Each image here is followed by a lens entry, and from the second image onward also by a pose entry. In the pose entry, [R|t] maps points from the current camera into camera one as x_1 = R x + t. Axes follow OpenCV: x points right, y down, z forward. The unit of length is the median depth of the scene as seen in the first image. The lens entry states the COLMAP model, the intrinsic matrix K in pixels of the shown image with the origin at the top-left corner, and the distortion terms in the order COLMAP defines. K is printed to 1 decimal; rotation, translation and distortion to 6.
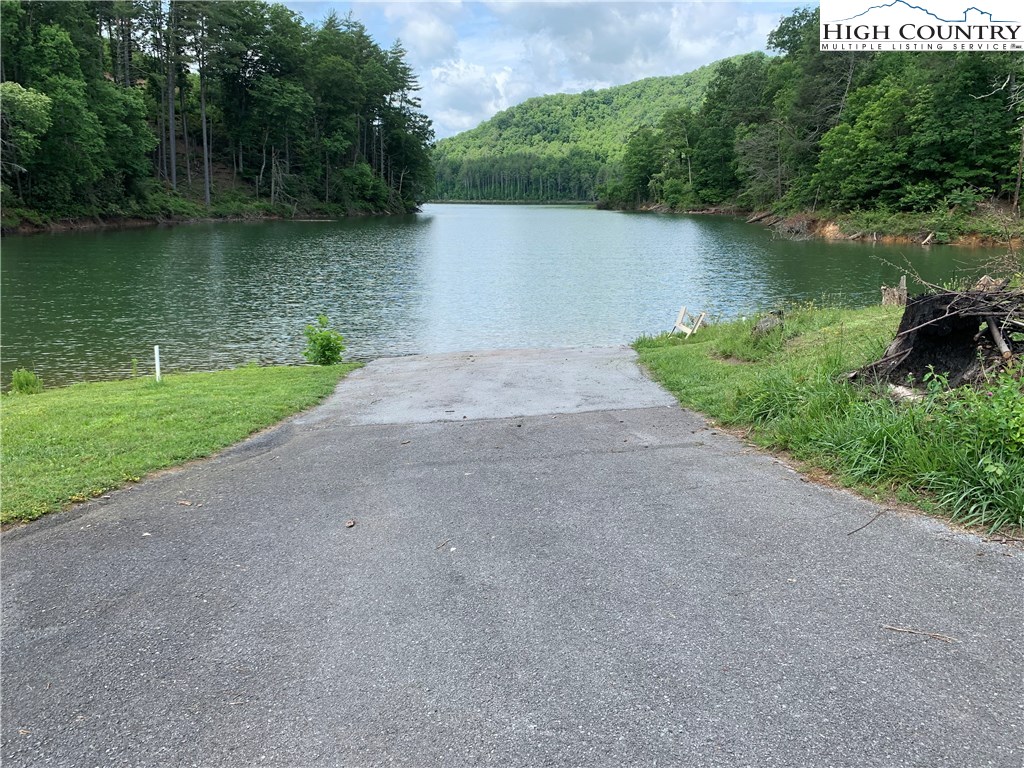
lens RADIAL K [[779.2, 0, 506.3], [0, 779.2, 383.9], [0, 0, 1]] dist [-0.007341, 0.001303]
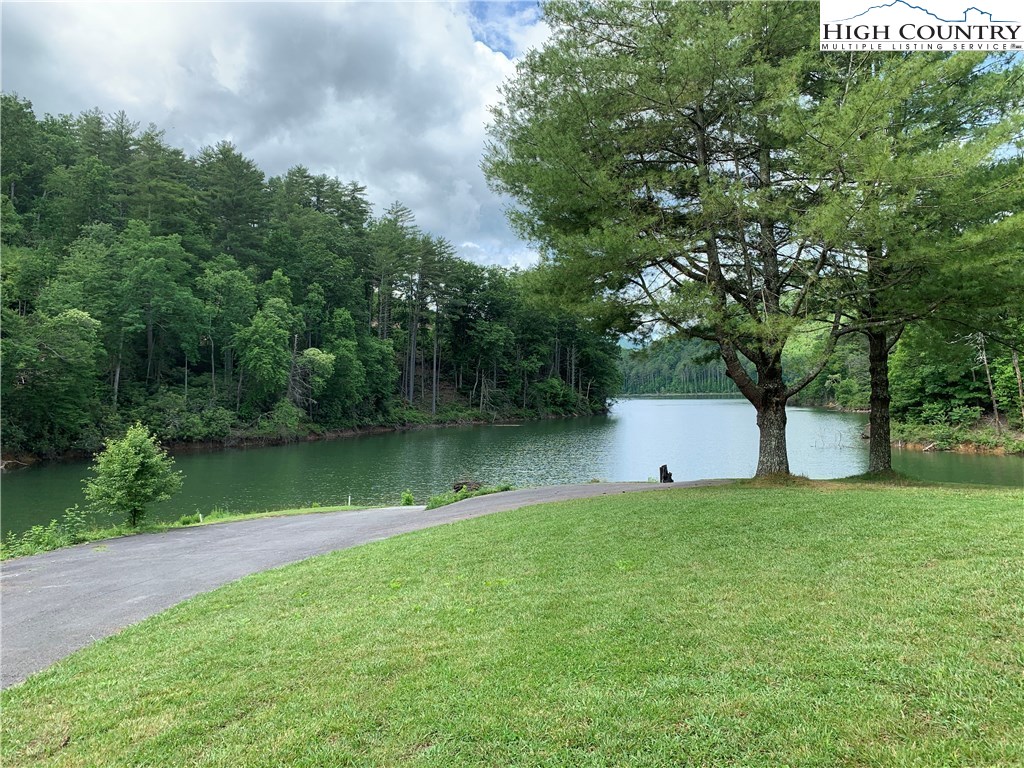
lens RADIAL K [[761.8, 0, 513.6], [0, 761.8, 358.5], [0, 0, 1]] dist [0.107682, -0.000661]
pose [[0.960649, -0.034061, -0.275668, 0.131770], [-0.042417, 0.962823, -0.266781, 0.026821], [0.274507, 0.267976, 0.923490, -0.232999]]
